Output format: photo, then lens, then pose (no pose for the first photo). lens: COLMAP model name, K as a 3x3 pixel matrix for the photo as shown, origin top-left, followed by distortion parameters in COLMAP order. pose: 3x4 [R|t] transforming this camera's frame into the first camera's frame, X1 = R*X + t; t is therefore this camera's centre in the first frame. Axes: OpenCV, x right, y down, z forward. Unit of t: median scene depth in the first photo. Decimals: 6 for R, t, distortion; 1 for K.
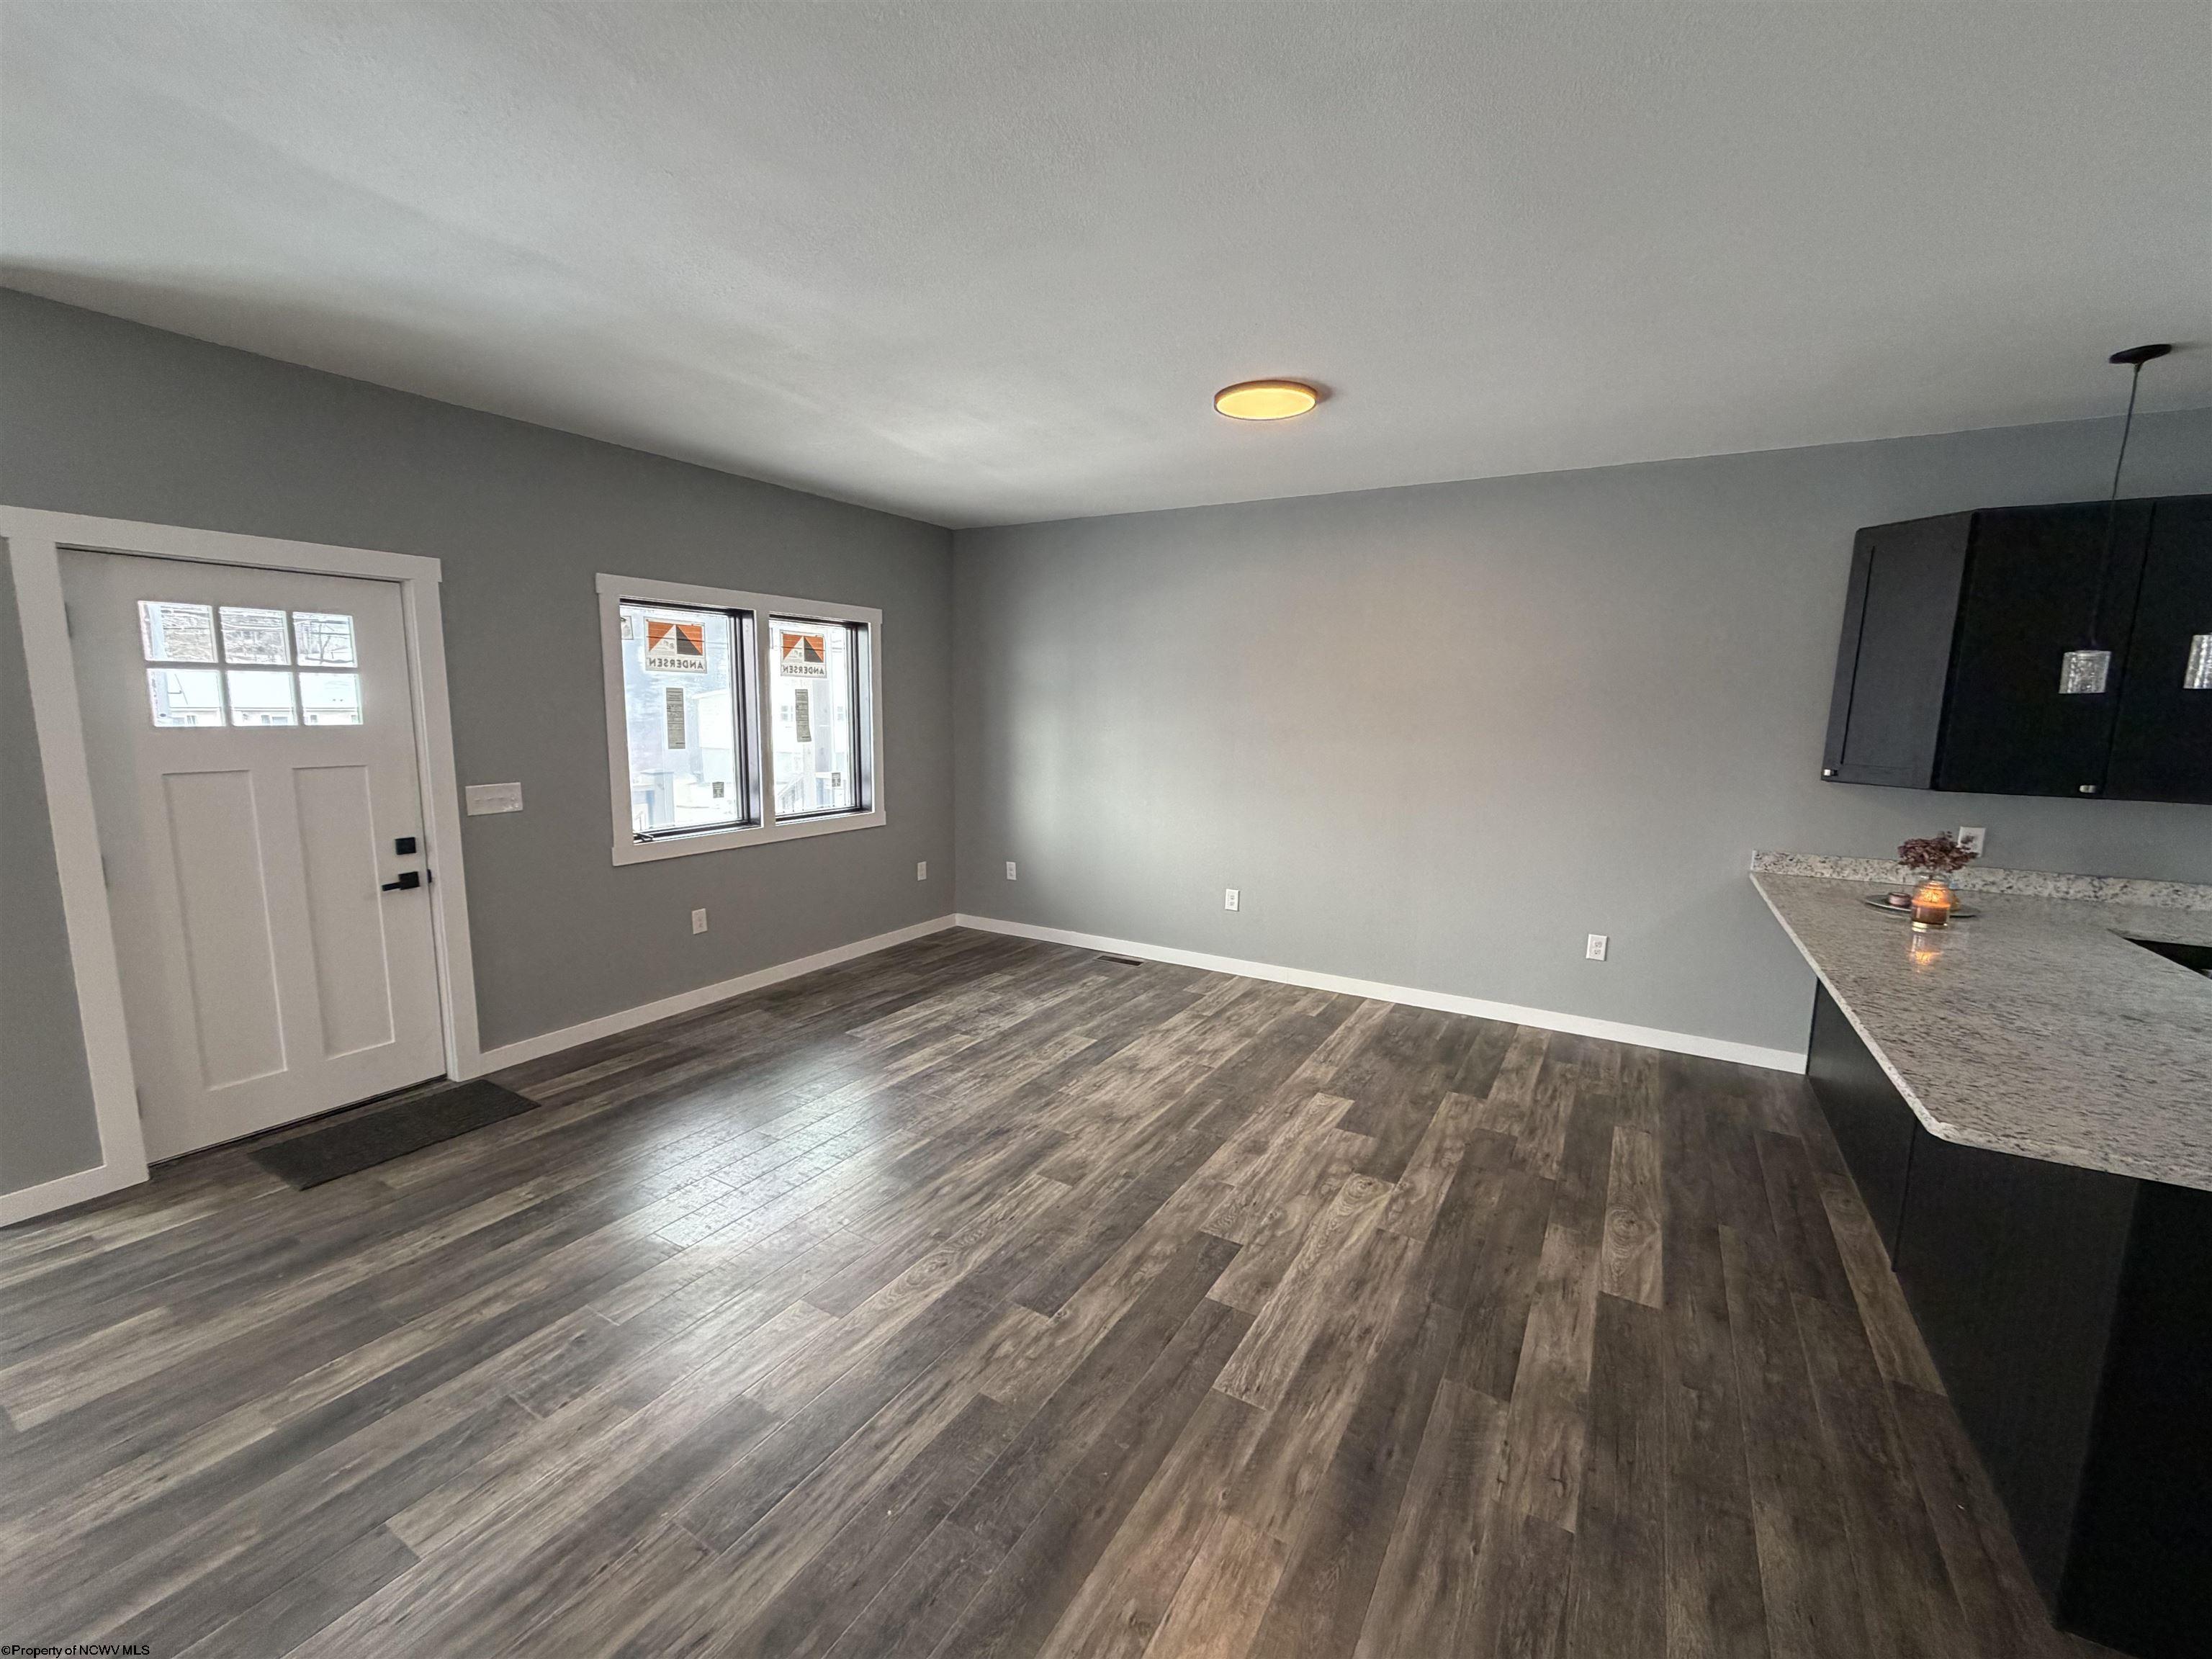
lens RADIAL K [[914.0, 0, 1104.2], [0, 914.0, 836.6], [0, 0, 1]] dist [-0.001092, 0.000008]
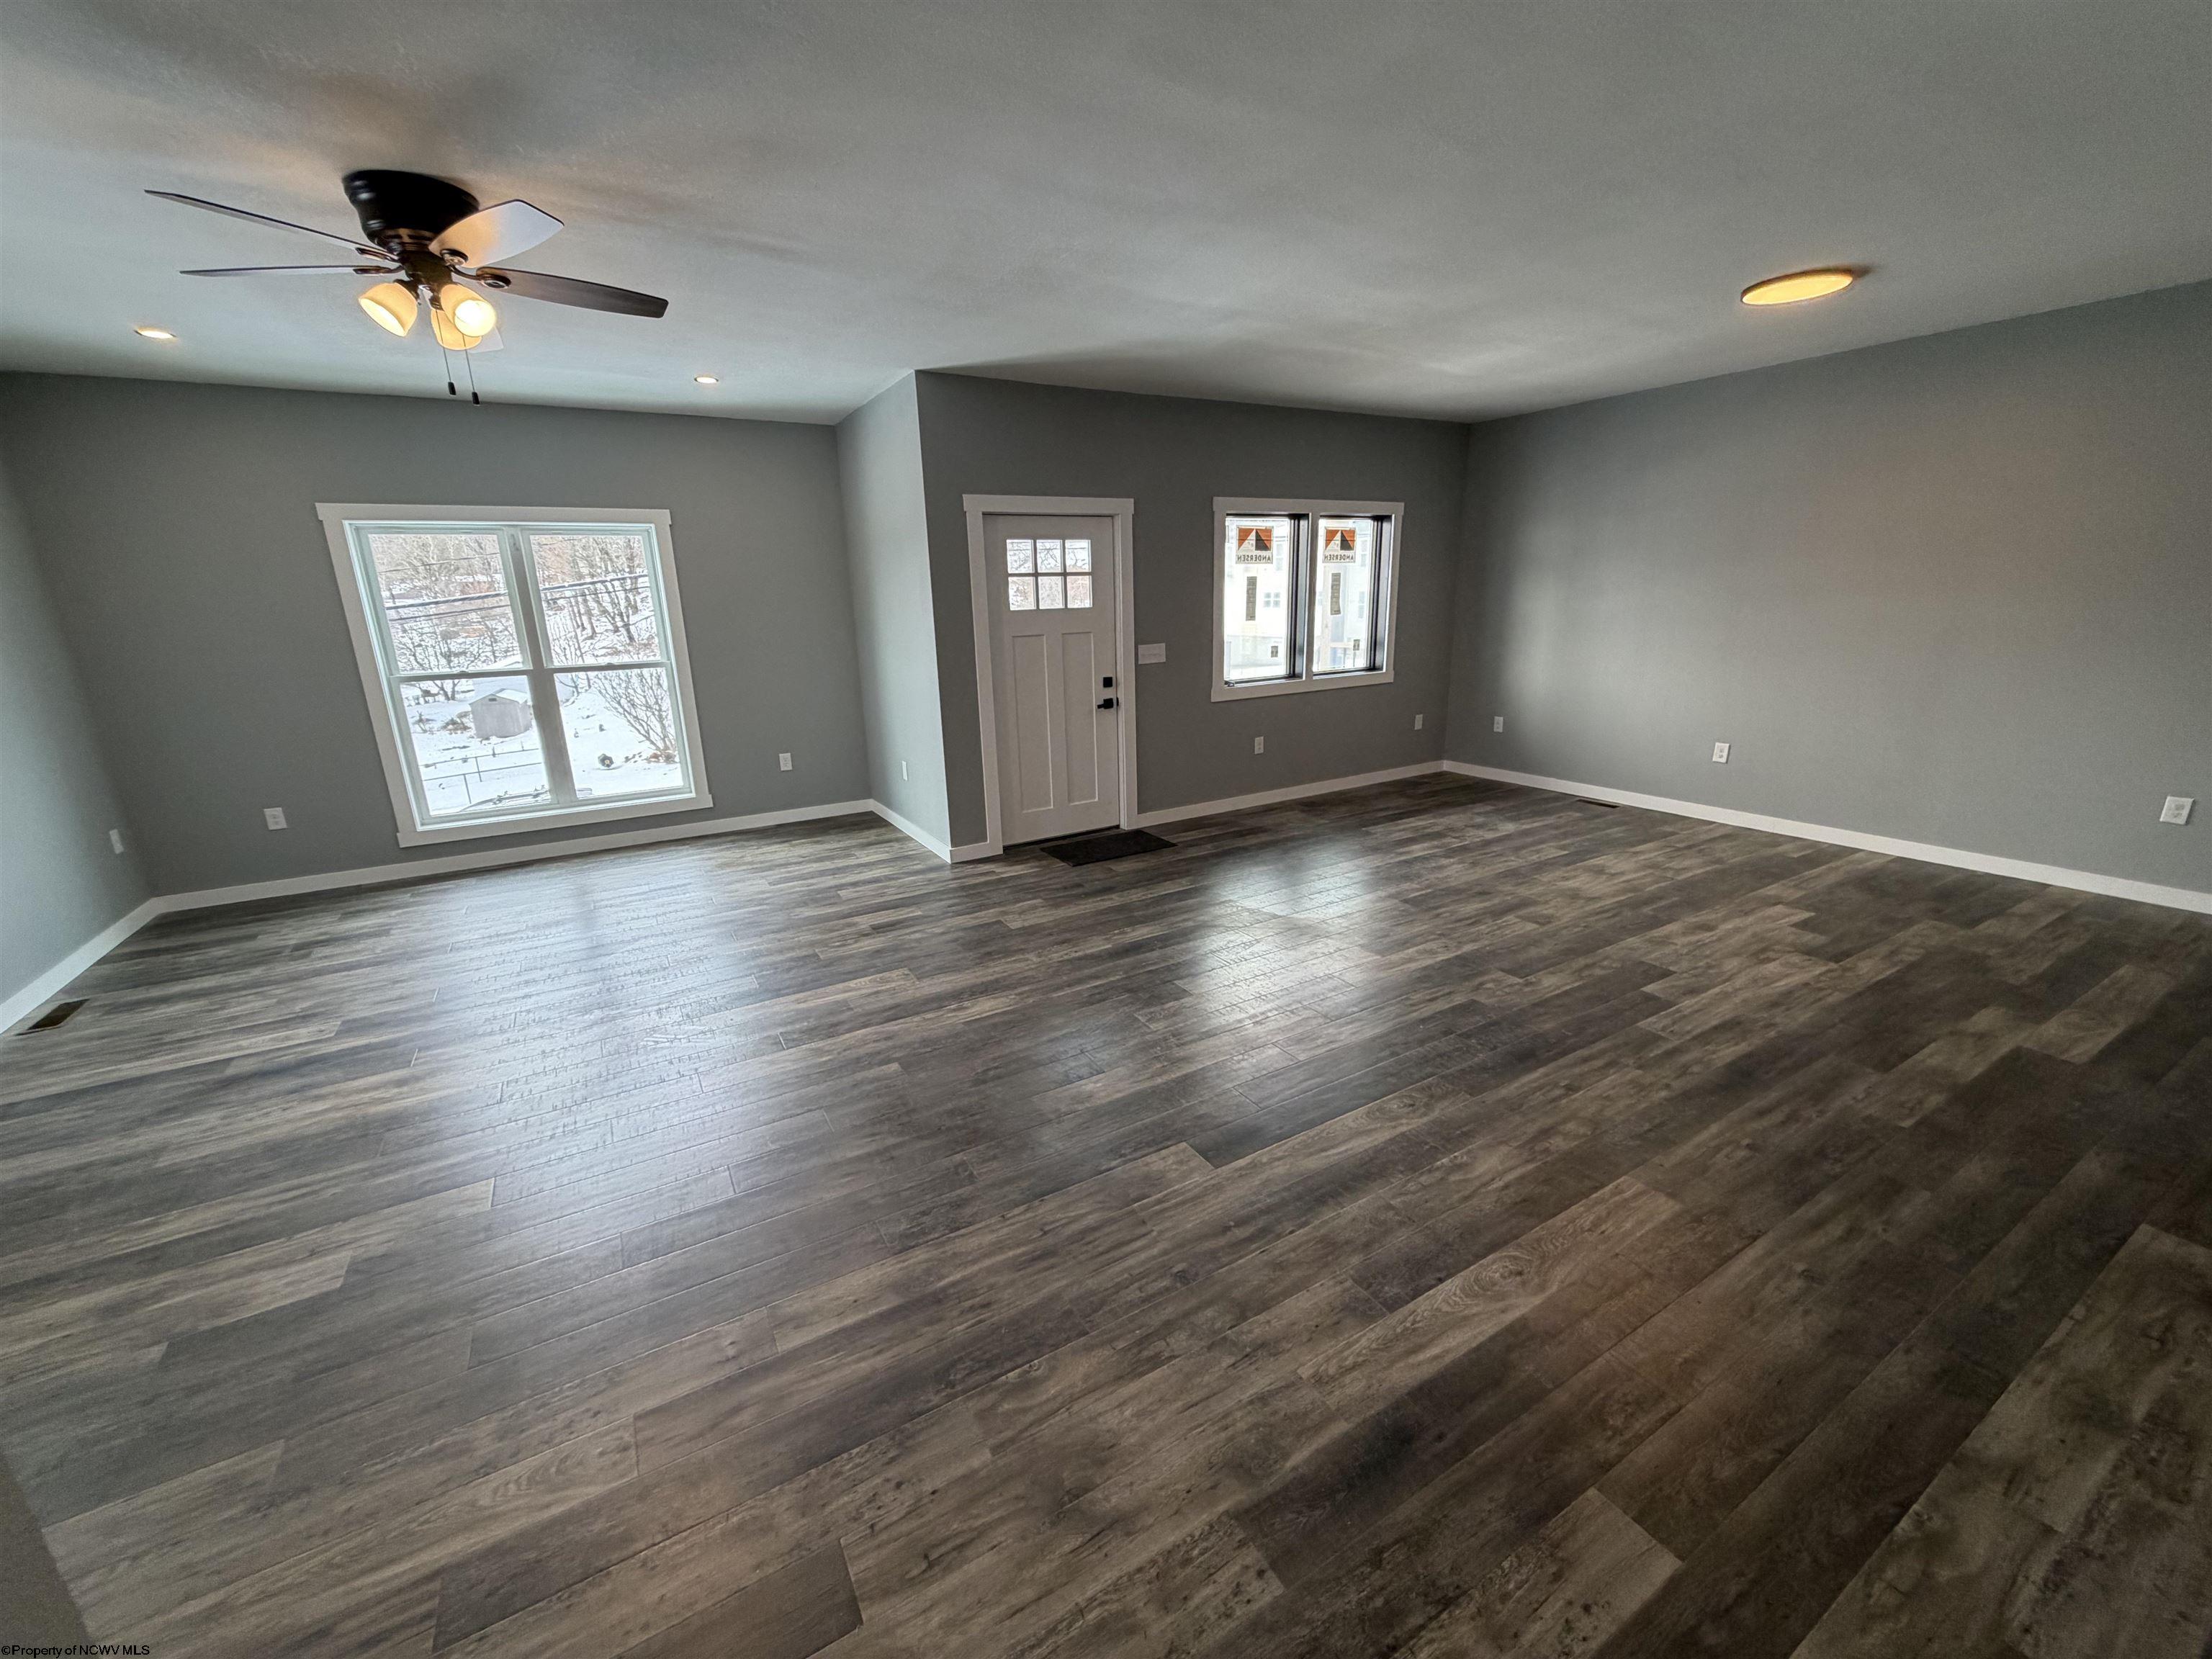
lens RADIAL K [[878.3, 0, 1098.2], [0, 878.3, 835.9], [0, 0, 1]] dist [0.000827, -0.000065]
pose [[0.872943, 0.091538, -0.479156, 0.004662], [-0.028712, 0.990175, 0.136855, 0.067615], [0.486976, -0.105709, 0.866995, -0.406418]]
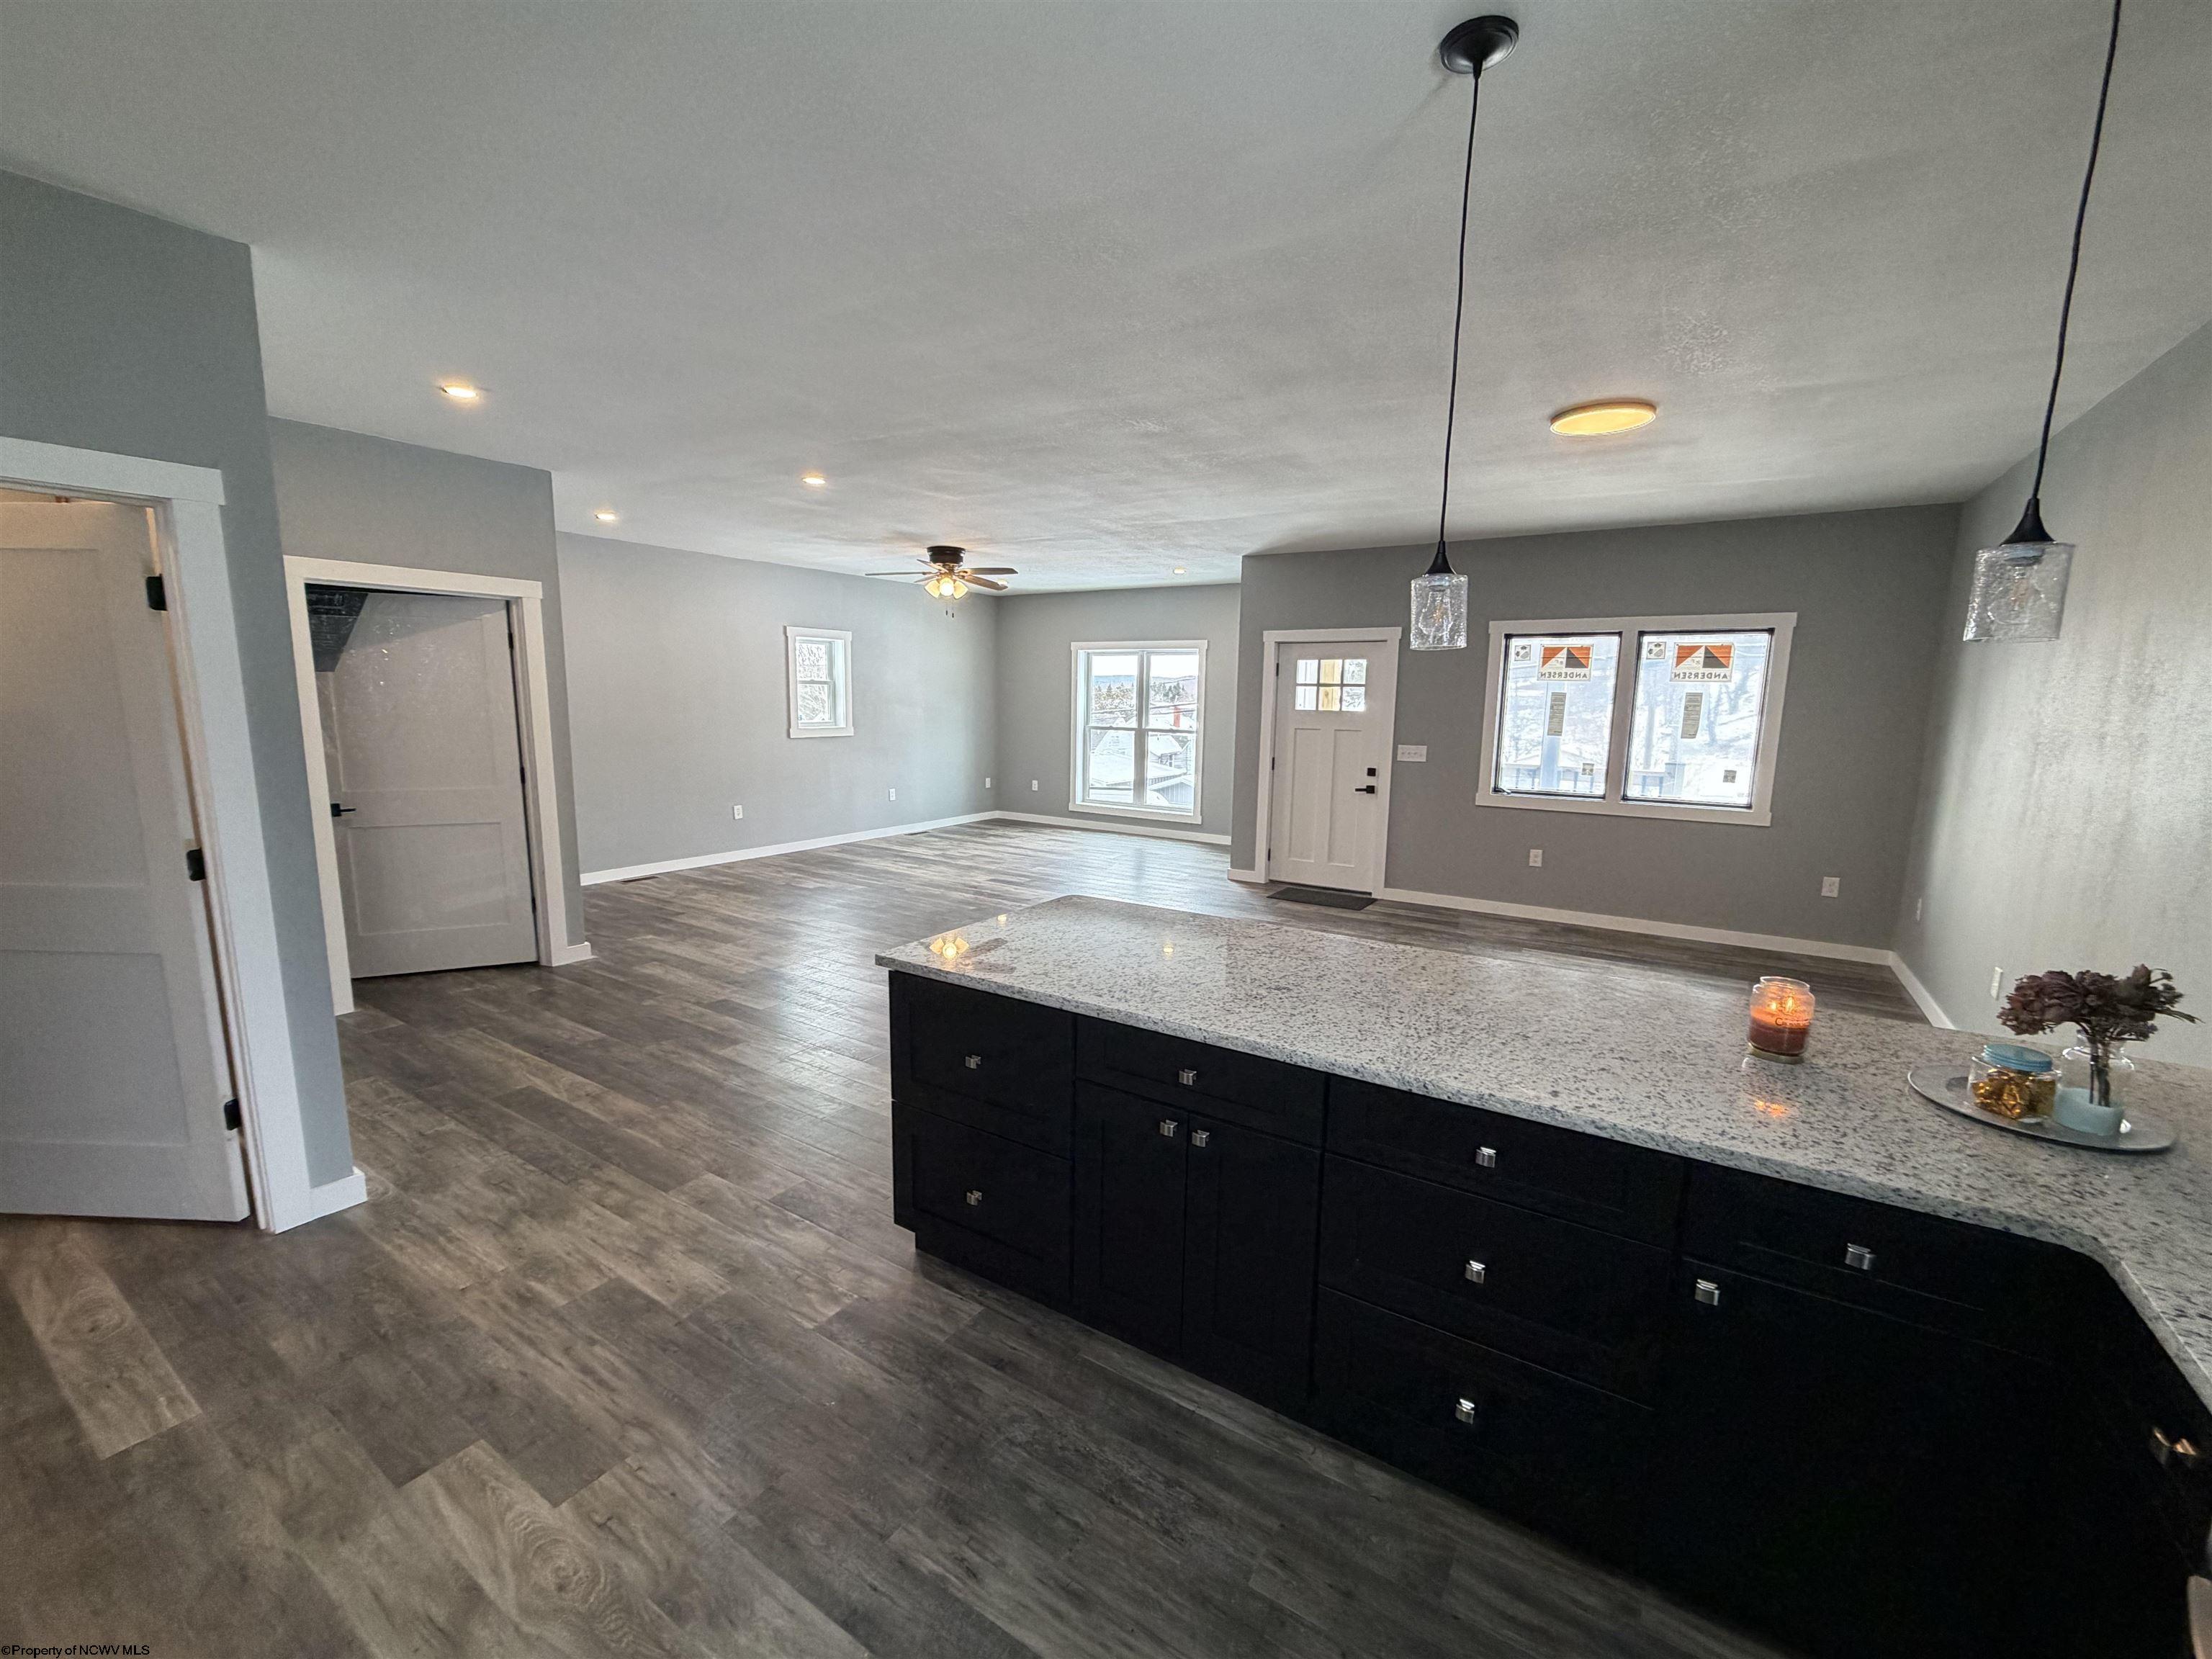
lens RADIAL K [[914.0, 0, 1104.2], [0, 914.0, 836.6], [0, 0, 1]] dist [-0.001092, 0.000008]
pose [[-0.043279, 0.139041, -0.989341, 1.256396], [-0.161437, 0.976281, 0.144267, -0.045796], [0.985934, 0.165960, -0.019806, 0.477548]]
